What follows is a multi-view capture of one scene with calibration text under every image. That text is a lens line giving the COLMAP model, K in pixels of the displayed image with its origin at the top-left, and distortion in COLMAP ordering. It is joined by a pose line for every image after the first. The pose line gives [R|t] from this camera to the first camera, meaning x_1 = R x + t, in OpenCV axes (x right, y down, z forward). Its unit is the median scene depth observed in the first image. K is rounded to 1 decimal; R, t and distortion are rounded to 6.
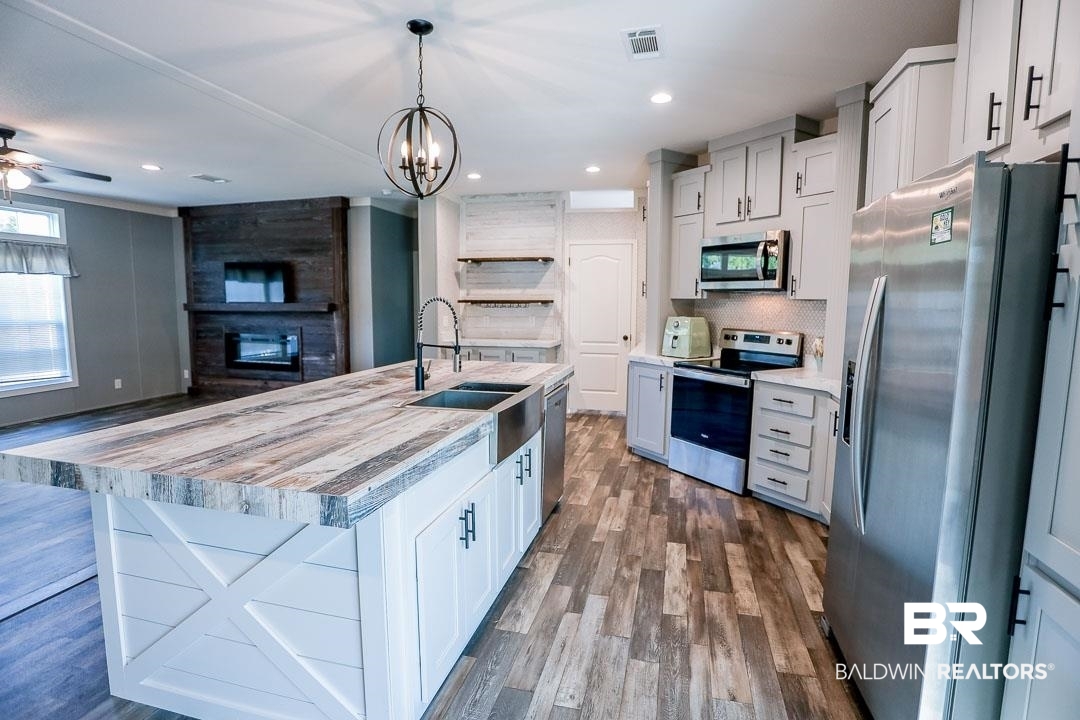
lens RADIAL K [[541.8, 0, 527.5], [0, 541.8, 357.5], [0, 0, 1]] dist [-0.060223, 0.022265]
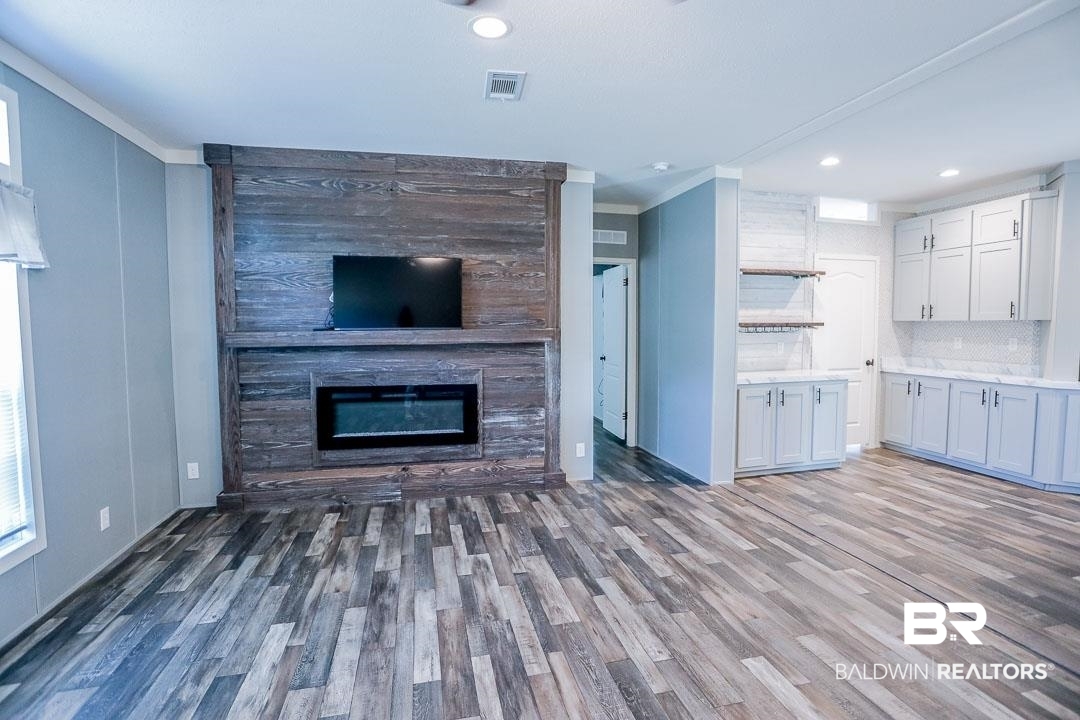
lens RADIAL K [[541.8, 0, 535.1], [0, 541.8, 356.2], [0, 0, 1]] dist [-0.060223, 0.022265]
pose [[0.873061, -0.040078, 0.485961, -1.029729], [0.059826, 0.997891, -0.025184, -0.081487], [-0.483926, 0.051060, 0.873618, 0.679137]]
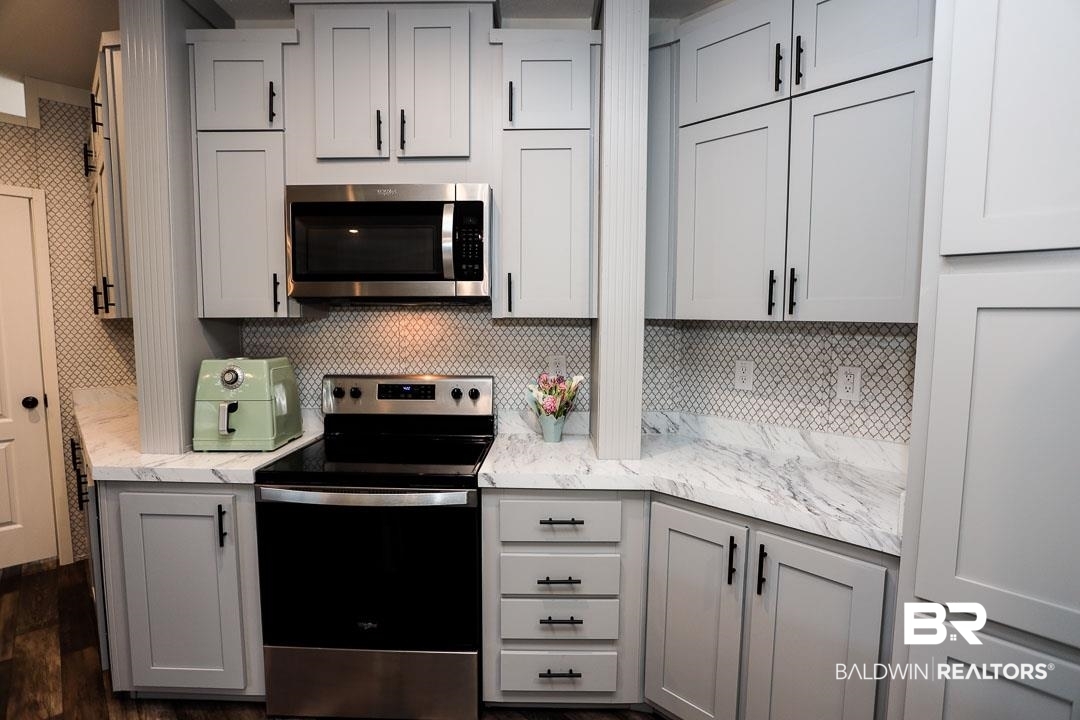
lens RADIAL K [[541.8, 0, 538.9], [0, 541.8, 357.4], [0, 0, 1]] dist [-0.060223, 0.022265]
pose [[0.512381, -0.069667, 0.855928, 0.036064], [0.090189, 0.995557, 0.027043, -0.065598], [-0.854009, 0.063339, 0.516388, 0.557364]]
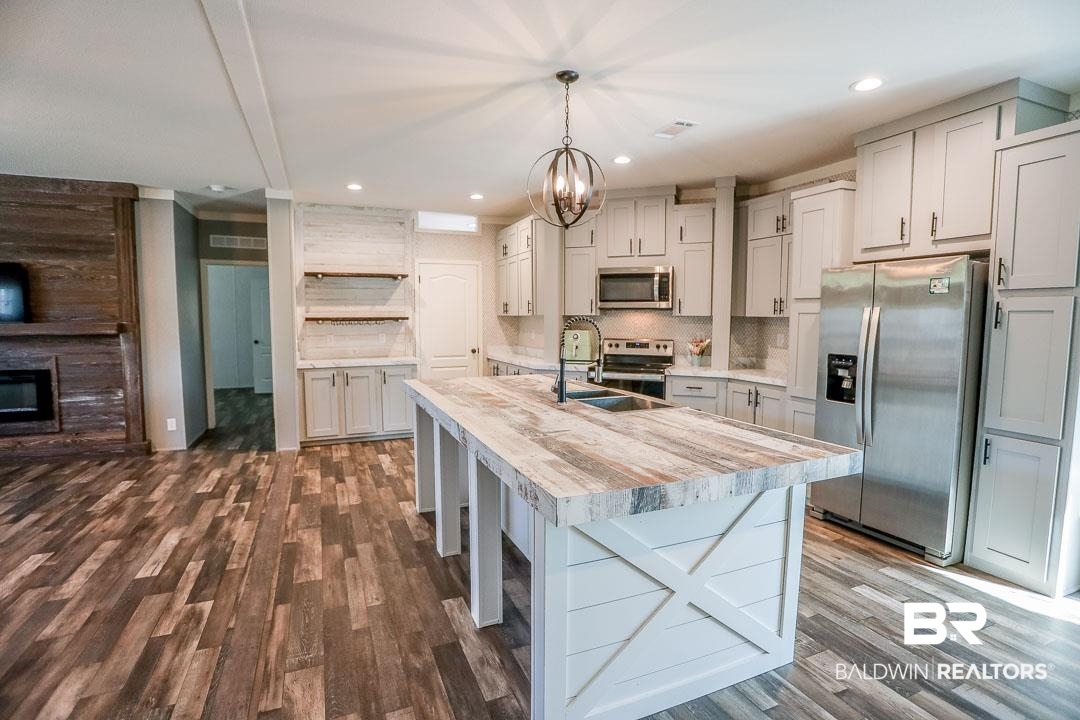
lens RADIAL K [[541.8, 0, 533.5], [0, 541.8, 358.1], [0, 0, 1]] dist [-0.060223, 0.022265]
pose [[0.789633, -0.052792, 0.611304, -0.537155], [0.067260, 0.997735, -0.000718, -0.018986], [-0.609881, 0.041684, 0.791396, 0.097146]]
